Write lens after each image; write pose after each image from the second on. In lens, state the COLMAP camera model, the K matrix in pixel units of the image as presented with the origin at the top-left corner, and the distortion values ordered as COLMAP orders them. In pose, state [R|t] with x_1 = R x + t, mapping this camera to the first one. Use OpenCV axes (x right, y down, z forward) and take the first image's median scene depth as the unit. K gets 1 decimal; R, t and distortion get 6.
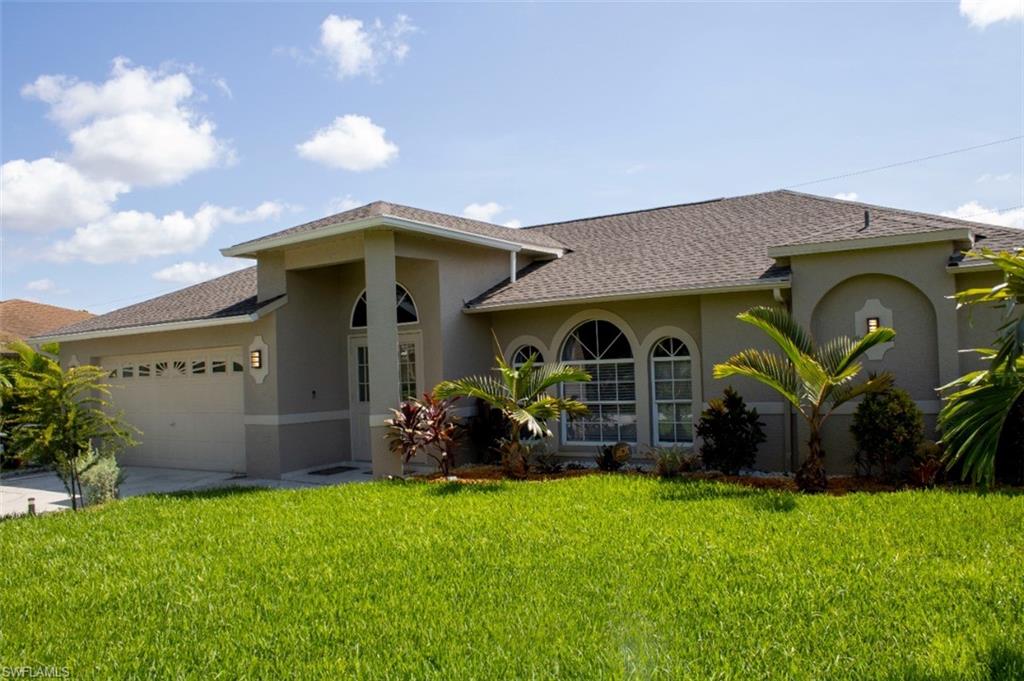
lens RADIAL K [[793.3, 0, 510.6], [0, 793.3, 342.0], [0, 0, 1]] dist [-0.016412, -0.000967]
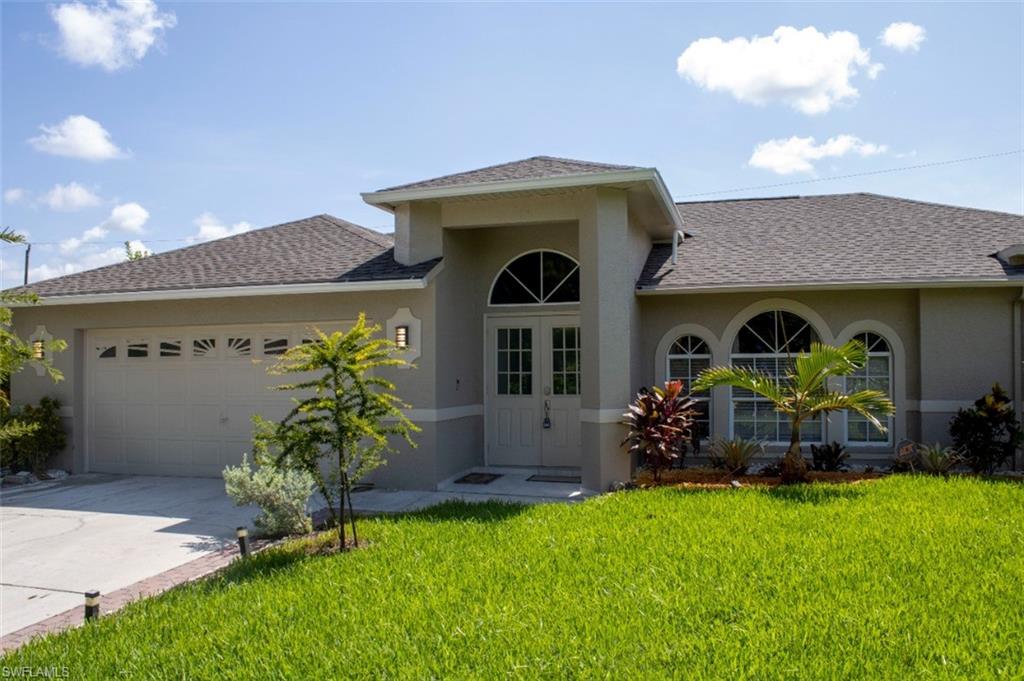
lens RADIAL K [[793.3, 0, 509.3], [0, 793.3, 343.1], [0, 0, 1]] dist [-0.016412, -0.000967]
pose [[0.947095, 0.037828, 0.318718, -0.463650], [-0.037230, 0.999275, -0.007970, 0.029002], [-0.318788, -0.004317, 0.947816, 0.218091]]
